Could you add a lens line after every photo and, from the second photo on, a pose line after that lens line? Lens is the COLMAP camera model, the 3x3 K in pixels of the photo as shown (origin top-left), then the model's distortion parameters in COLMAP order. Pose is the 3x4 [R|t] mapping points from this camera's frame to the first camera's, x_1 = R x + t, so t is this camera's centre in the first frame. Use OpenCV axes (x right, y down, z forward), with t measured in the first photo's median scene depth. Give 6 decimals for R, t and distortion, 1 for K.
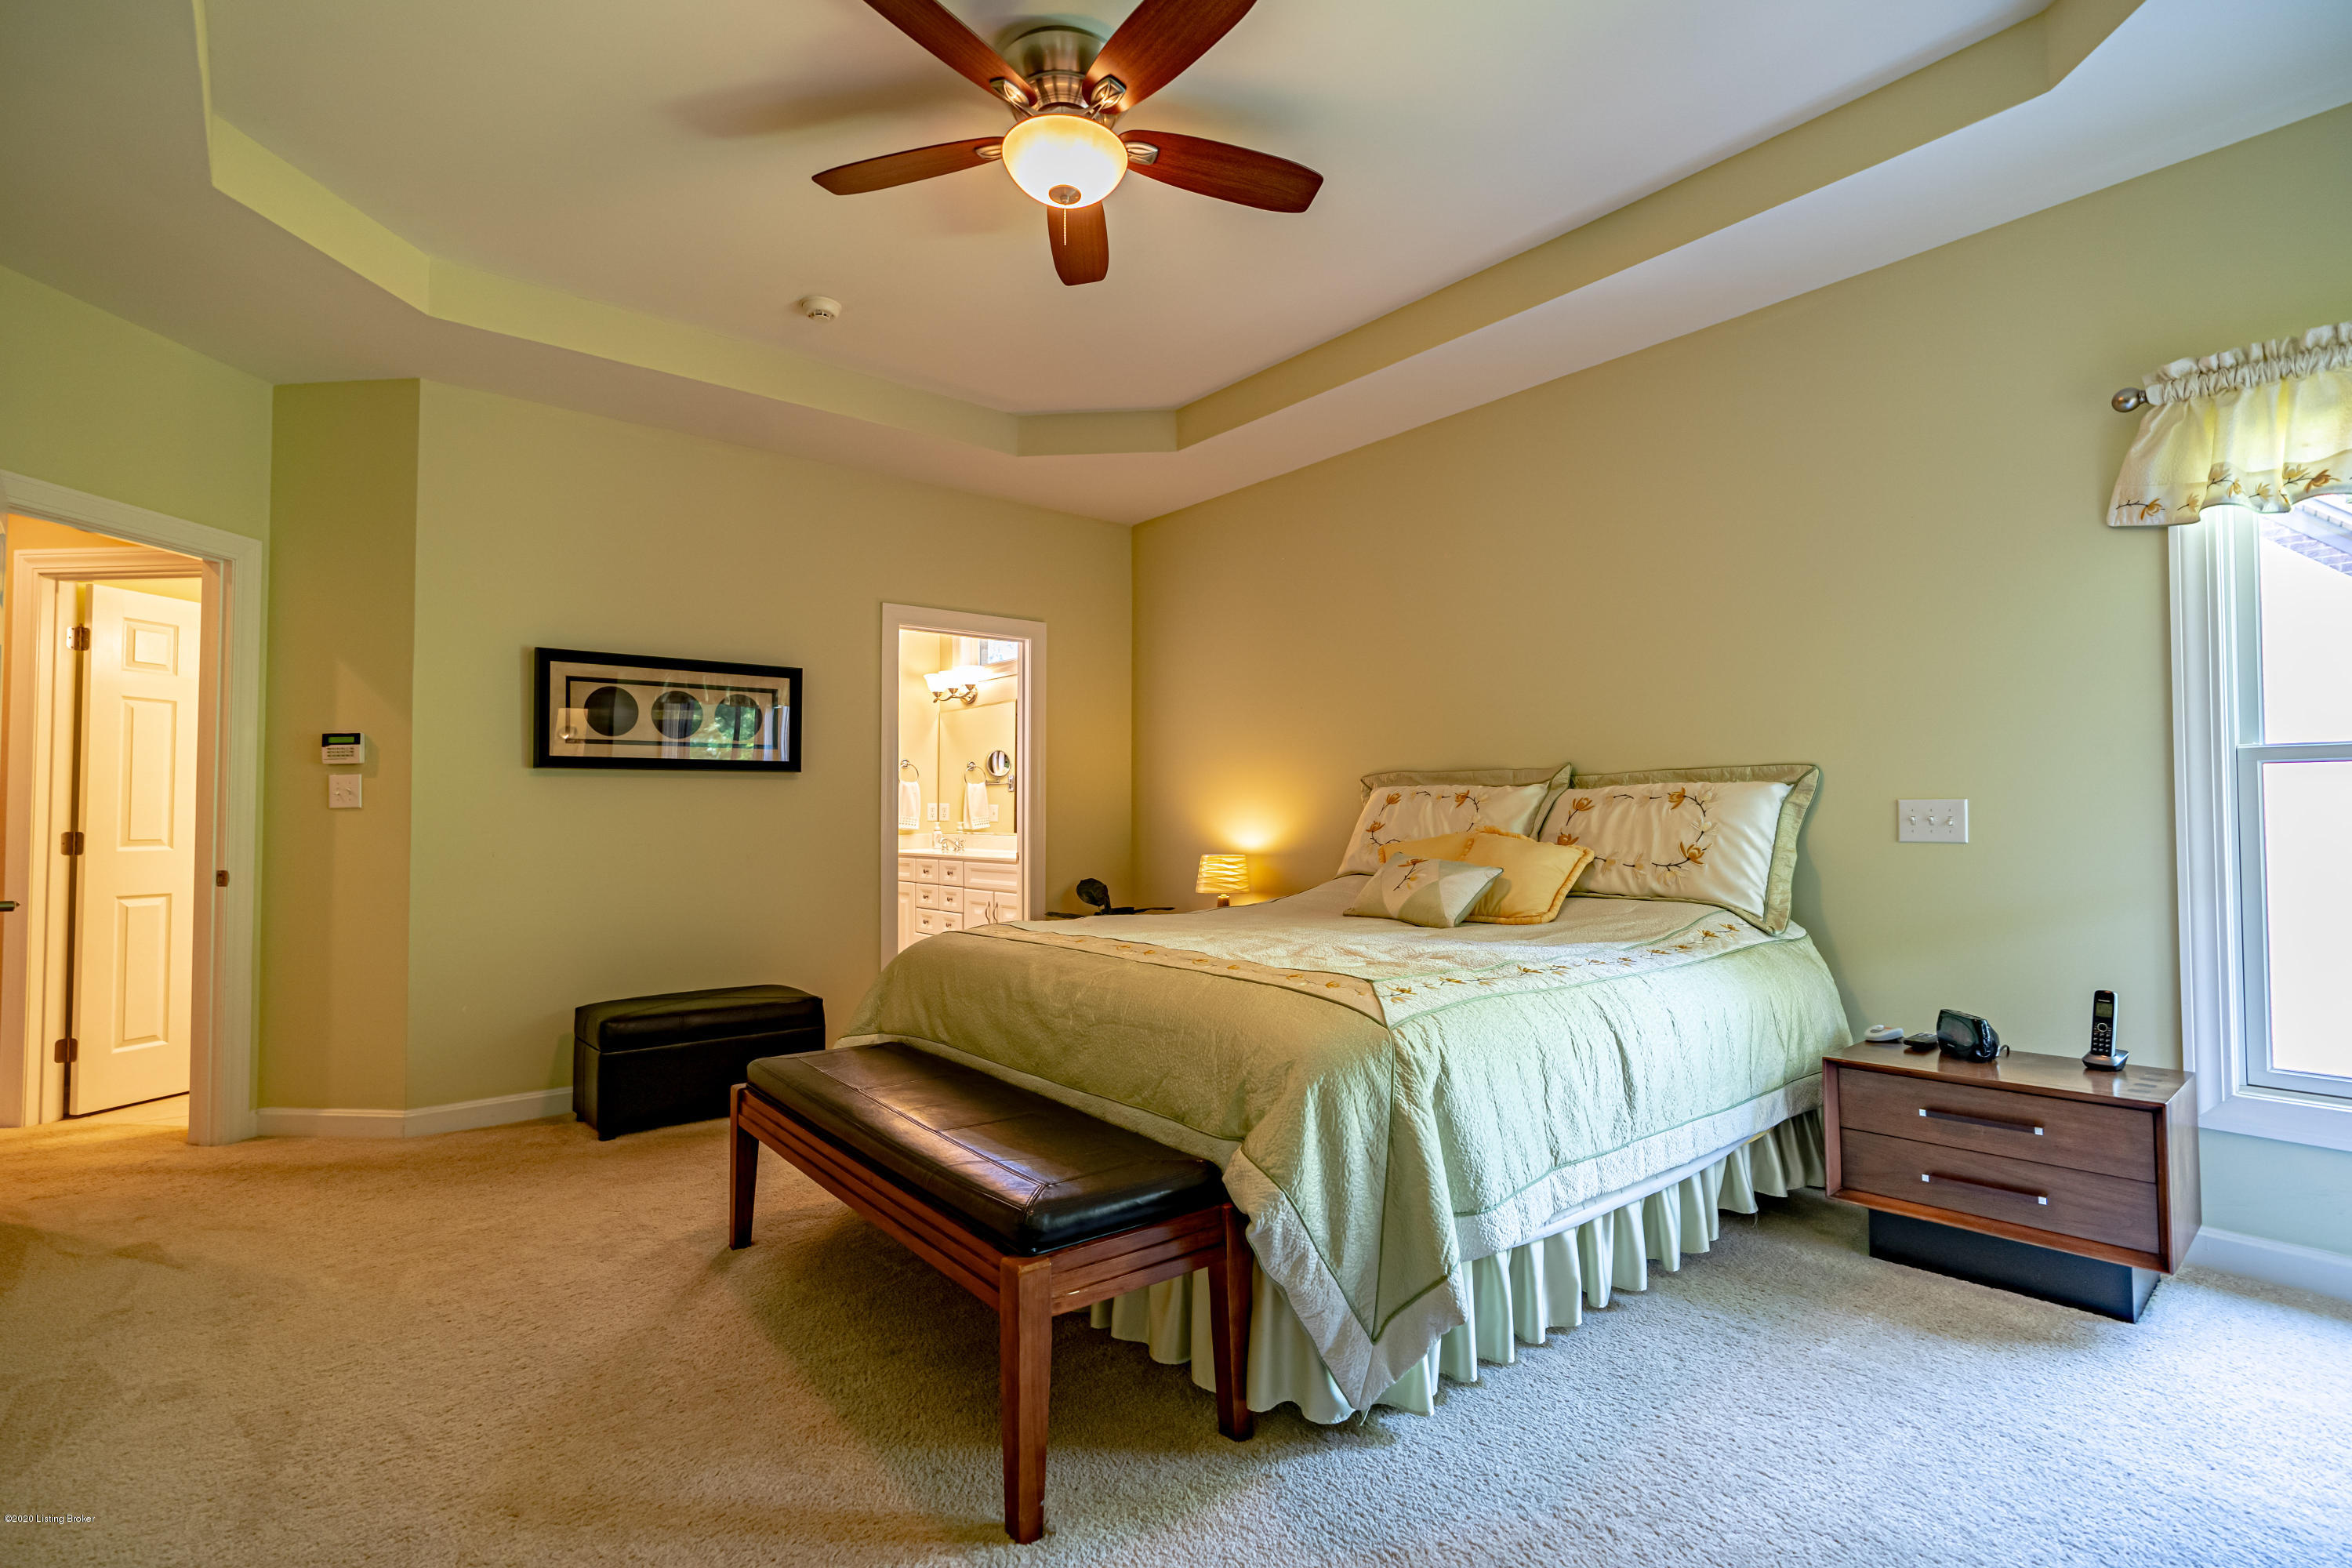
lens RADIAL K [[1076.9, 0, 1176.0], [0, 1076.9, 784.0], [0, 0, 1]] dist [-0.004285, -0.000479]
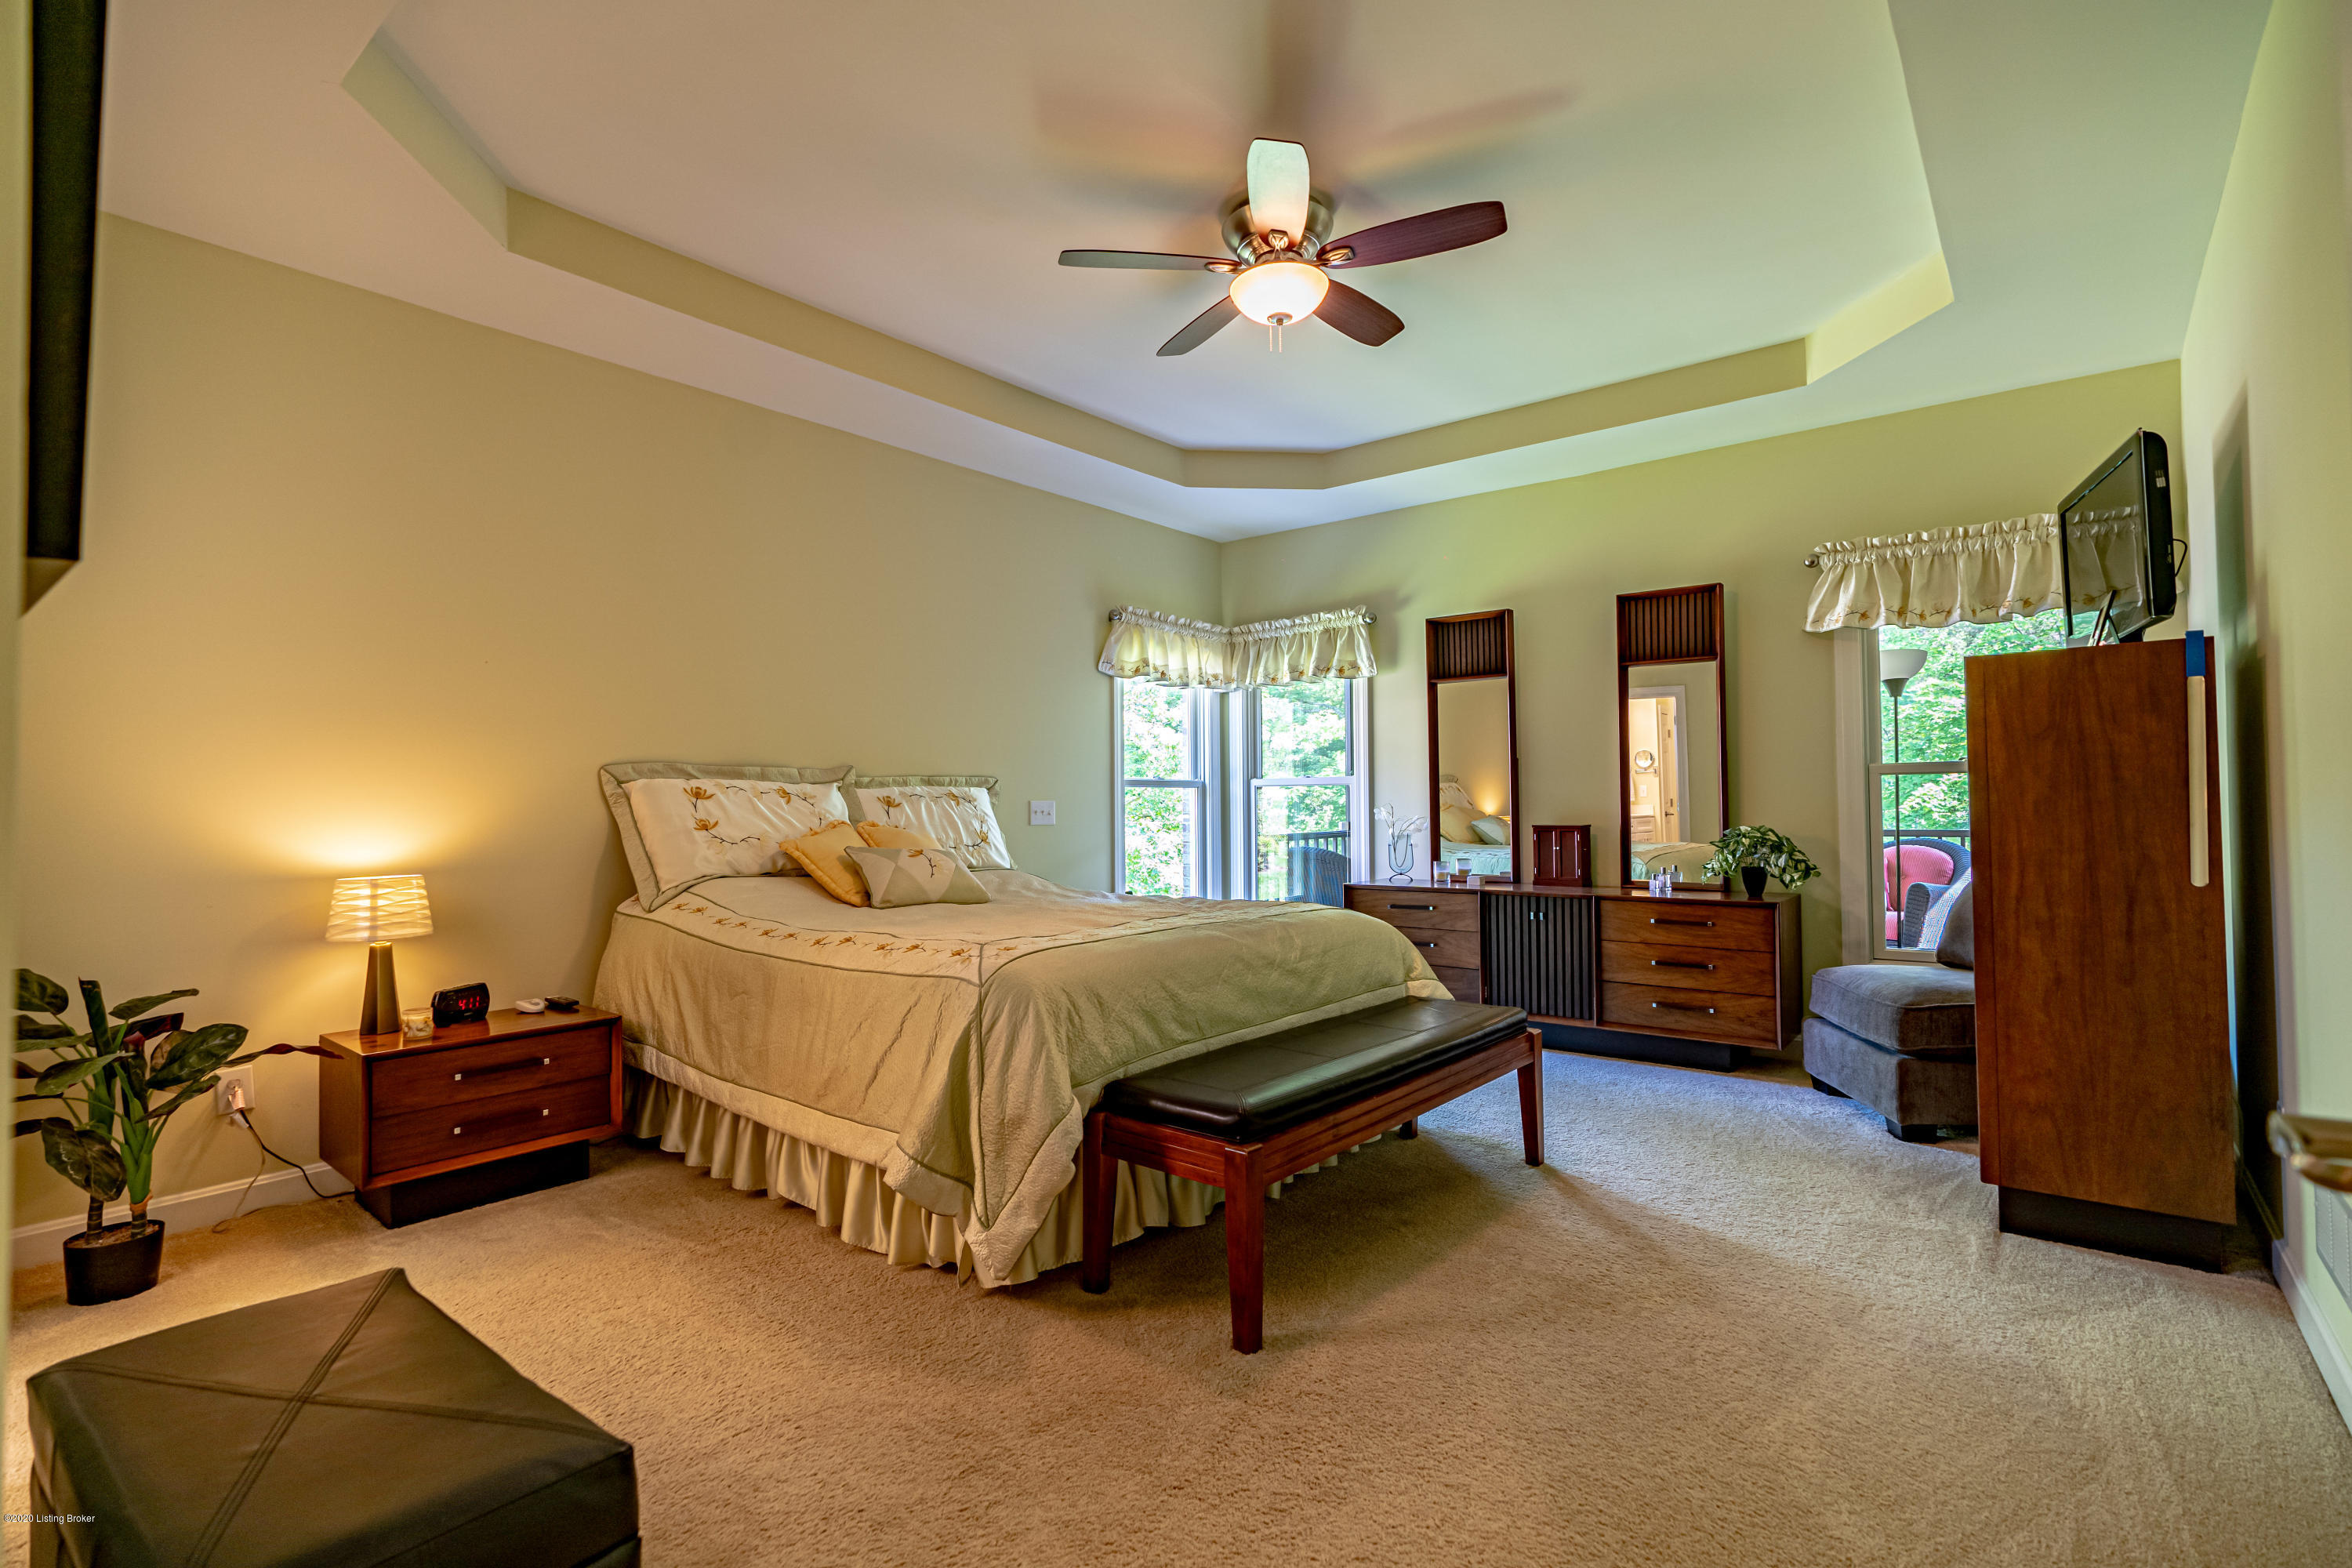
lens RADIAL K [[1076.9, 0, 1176.0], [0, 1076.9, 784.0], [0, 0, 1]] dist [-0.004285, -0.000479]
pose [[-0.185760, 0.027393, 0.982213, -1.295690], [-0.021536, 0.999258, -0.031941, 0.046739], [-0.982359, -0.027086, -0.185032, 1.331584]]
